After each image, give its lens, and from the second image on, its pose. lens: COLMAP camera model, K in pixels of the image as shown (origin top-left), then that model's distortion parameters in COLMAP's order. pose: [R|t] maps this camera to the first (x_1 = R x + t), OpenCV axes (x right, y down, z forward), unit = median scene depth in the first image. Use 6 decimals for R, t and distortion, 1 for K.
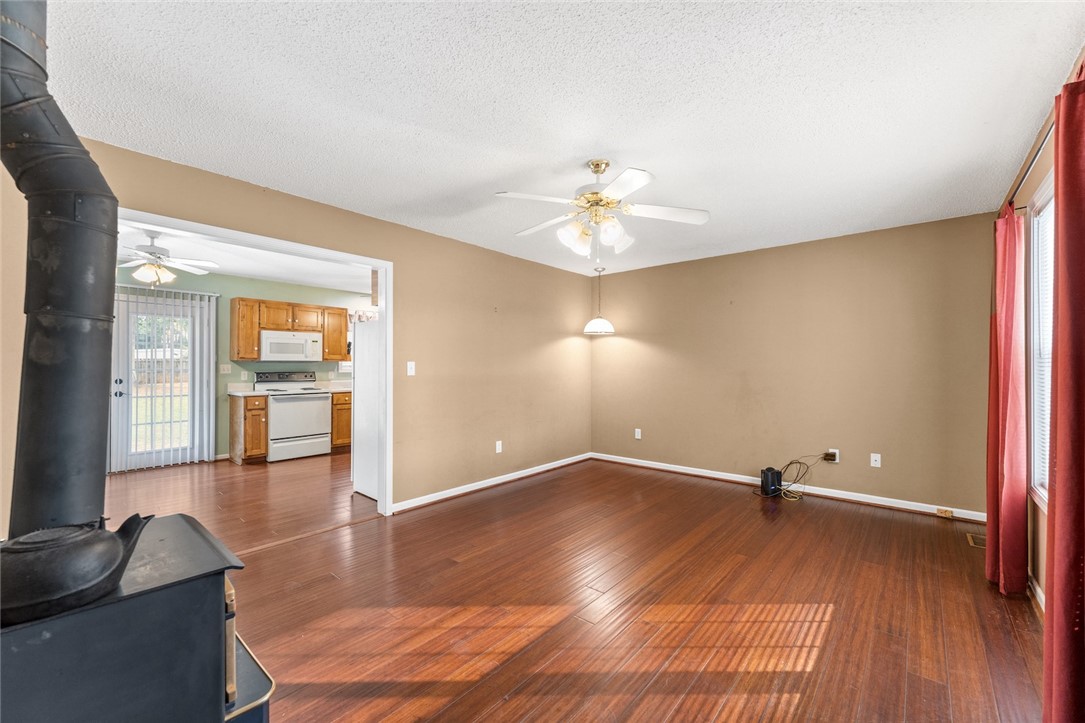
lens RADIAL K [[435.6, 0, 541.3], [0, 435.6, 365.3], [0, 0, 1]] dist [0.001202, 0.000139]
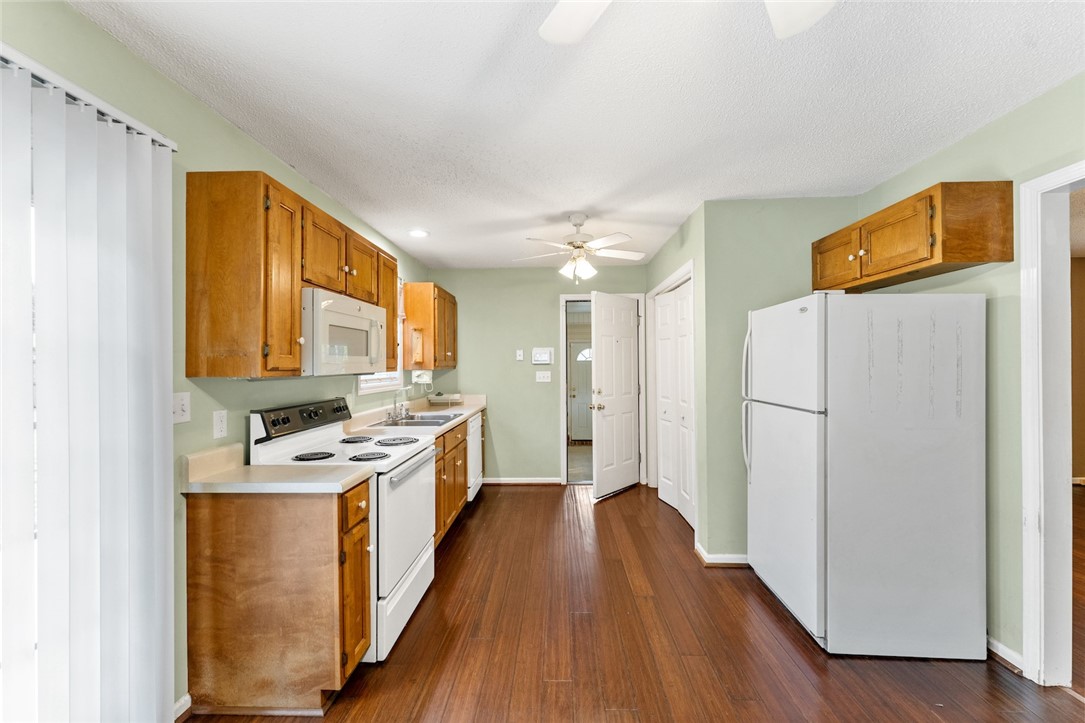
lens RADIAL K [[434.1, 0, 545.3], [0, 434.1, 362.9], [0, 0, 1]] dist [0.002125, 0.000180]
pose [[0.777359, -0.003117, 0.629050, -0.711675], [0.004071, 0.999992, -0.000076, -0.020002], [-0.629044, 0.002620, 0.777365, 0.616273]]
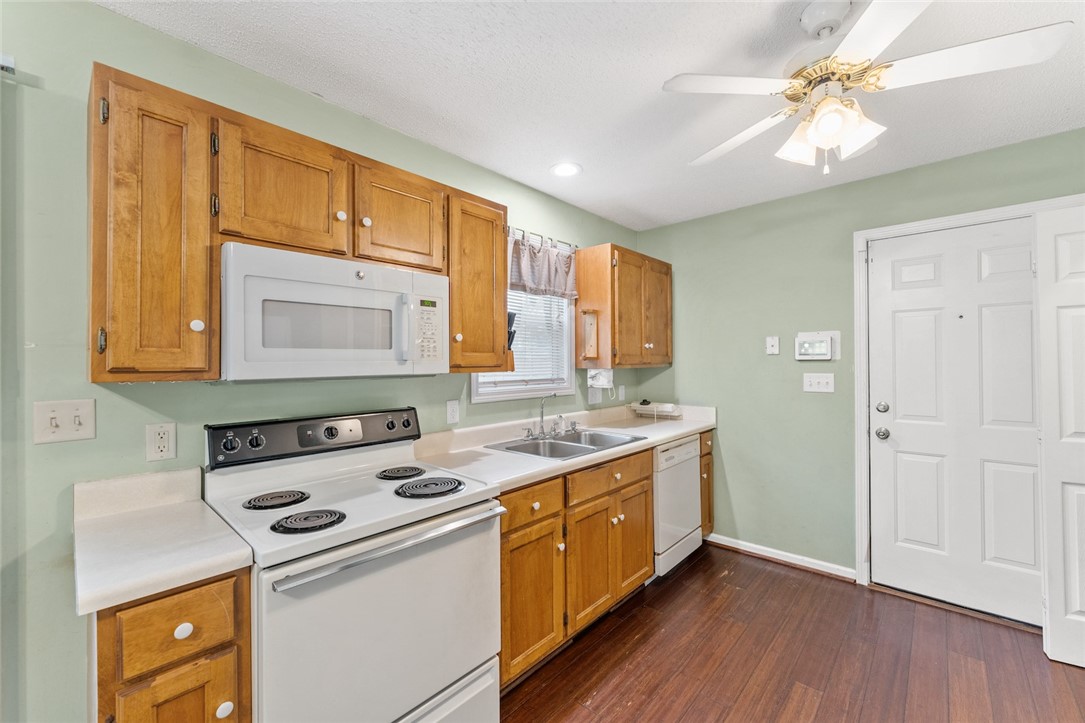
lens RADIAL K [[440.1, 0, 542.5], [0, 440.1, 361.5], [0, 0, 1]] dist [0.001105, 0.000052]
pose [[0.999629, -0.005808, -0.026628, -0.474882], [0.005898, 0.999977, 0.003312, -0.019820], [0.026608, -0.003468, 0.999640, 0.781049]]
